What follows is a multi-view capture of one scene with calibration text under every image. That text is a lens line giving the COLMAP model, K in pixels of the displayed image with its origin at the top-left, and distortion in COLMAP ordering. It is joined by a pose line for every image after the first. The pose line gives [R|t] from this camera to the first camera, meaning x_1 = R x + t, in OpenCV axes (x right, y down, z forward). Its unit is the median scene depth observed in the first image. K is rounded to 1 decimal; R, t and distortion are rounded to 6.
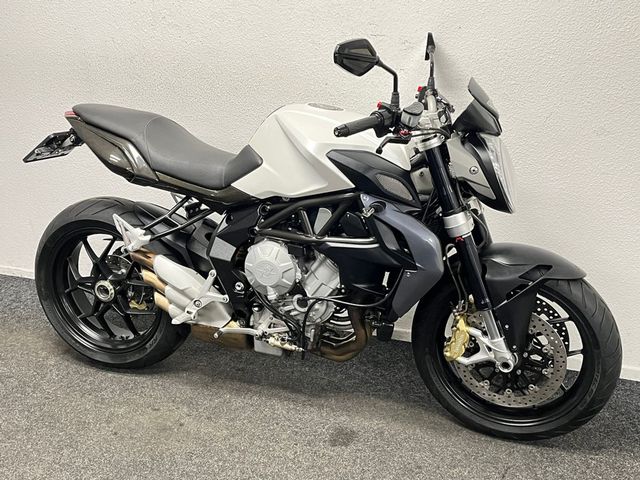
lens RADIAL K [[683.4, 0, 320.0], [0, 683.4, 240.0], [0, 0, 1]] dist [0.096962, -0.177840]
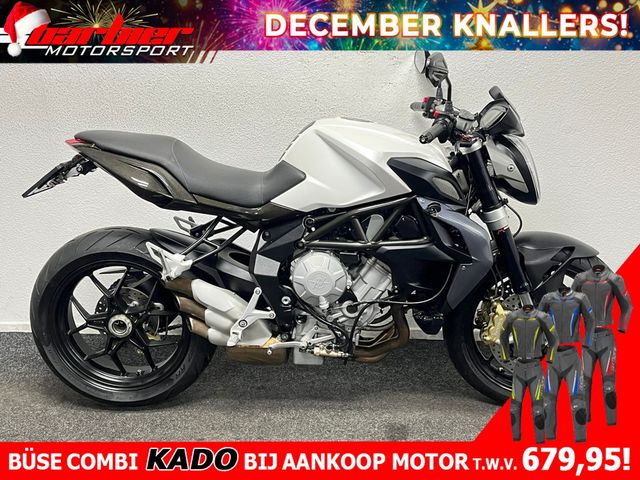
lens RADIAL K [[683.4, 0, 320.0], [0, 683.4, 240.0], [0, 0, 1]] dist [0.096962, -0.177840]
pose [[0.957541, -0.097365, 0.271358, -0.339540], [0.105131, 0.994357, -0.014194, -0.001663], [-0.268445, 0.042119, 0.962374, 0.011592]]
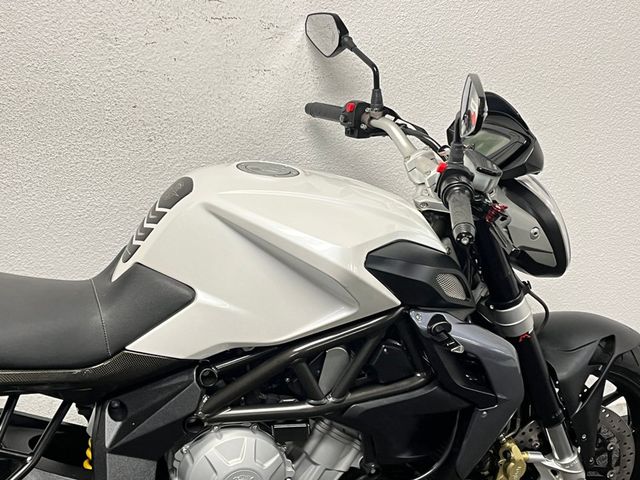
lens RADIAL K [[952.3, 0, 334.4], [0, 952.3, 223.2], [0, 0, 1]] dist [0.096060, -0.025556]
pose [[0.776565, -0.220908, 0.590039, -0.411534], [0.202002, 0.974375, 0.098942, -0.211433], [-0.596776, 0.042354, 0.801289, 0.328864]]
